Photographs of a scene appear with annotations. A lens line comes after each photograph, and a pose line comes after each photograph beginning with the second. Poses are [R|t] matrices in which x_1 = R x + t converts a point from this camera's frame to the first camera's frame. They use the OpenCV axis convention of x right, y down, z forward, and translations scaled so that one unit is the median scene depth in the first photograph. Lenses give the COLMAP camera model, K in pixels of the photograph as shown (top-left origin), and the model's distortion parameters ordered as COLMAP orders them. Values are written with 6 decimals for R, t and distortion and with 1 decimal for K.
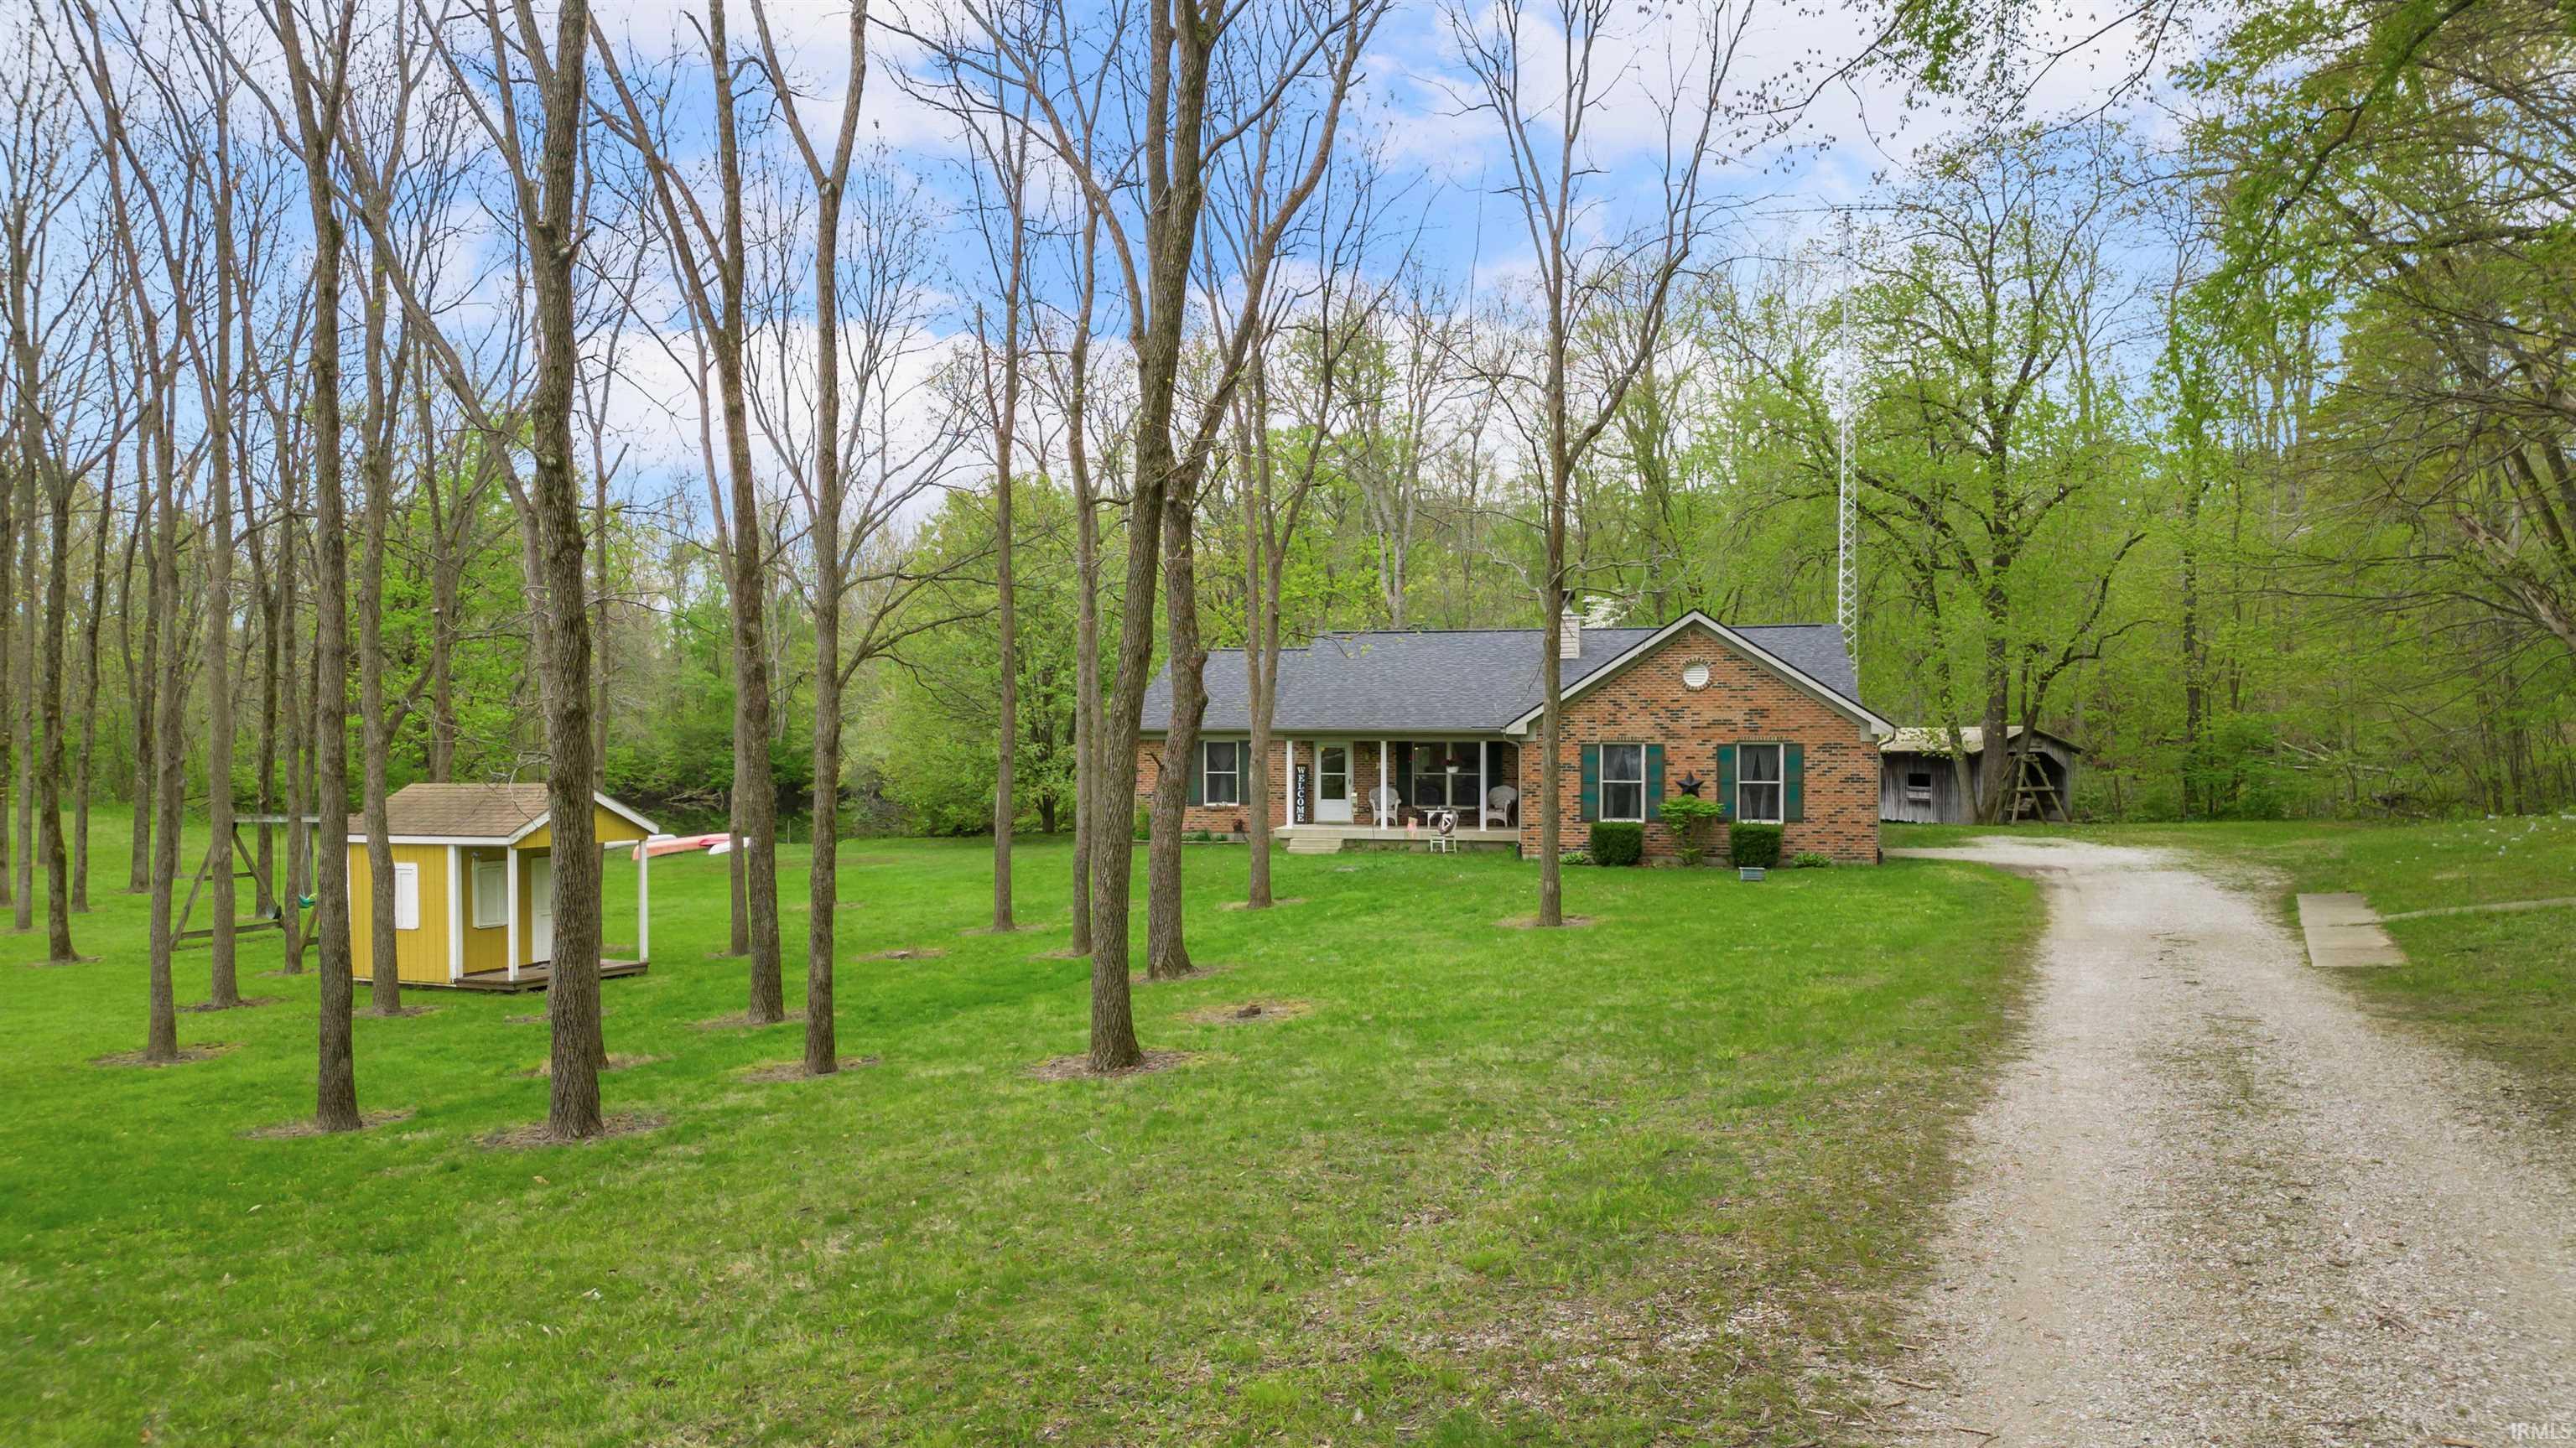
lens RADIAL K [[1783.0, 0, 1290.6], [0, 1783.0, 725.6], [0, 0, 1]] dist [0.081871, 0.000582]
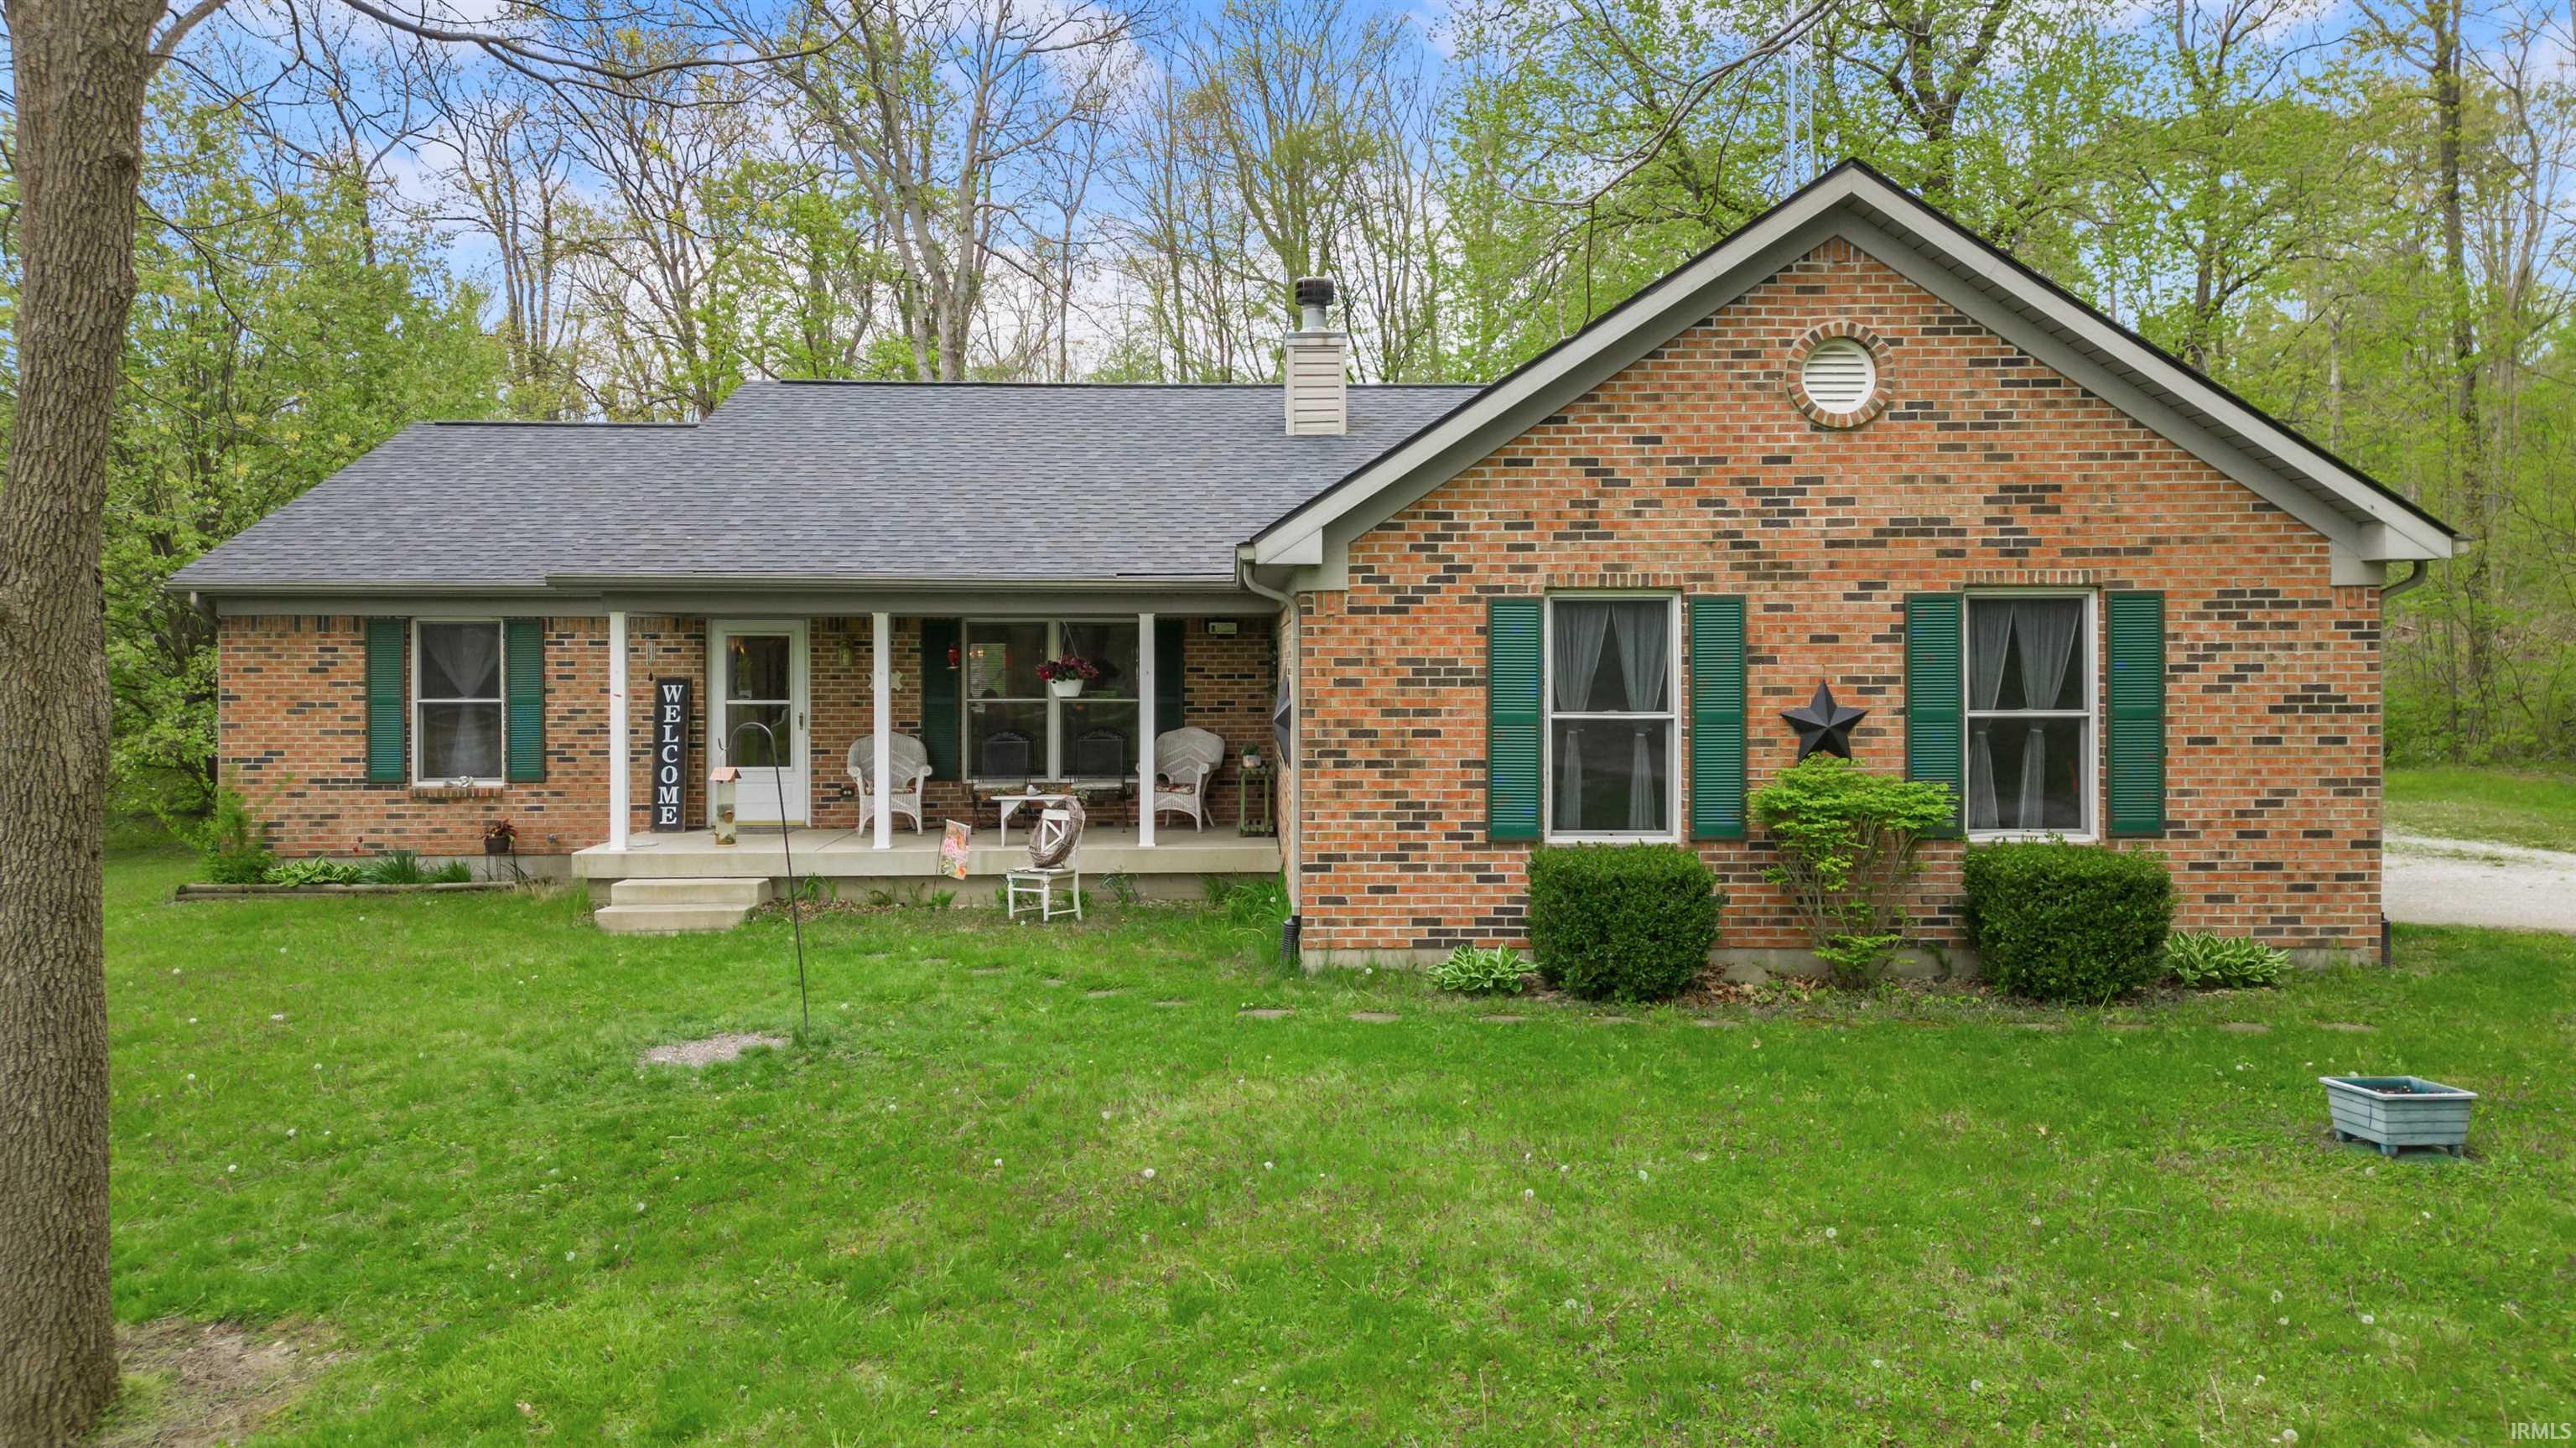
lens RADIAL K [[1783.0, 0, 1302.5], [0, 1783.0, 702.7], [0, 0, 1]] dist [0.081871, 0.000582]
pose [[0.972394, -0.008357, 0.233194, 0.057549], [0.001957, 0.999615, 0.027661, 0.020041], [-0.233336, -0.026441, 0.972037, 0.701443]]
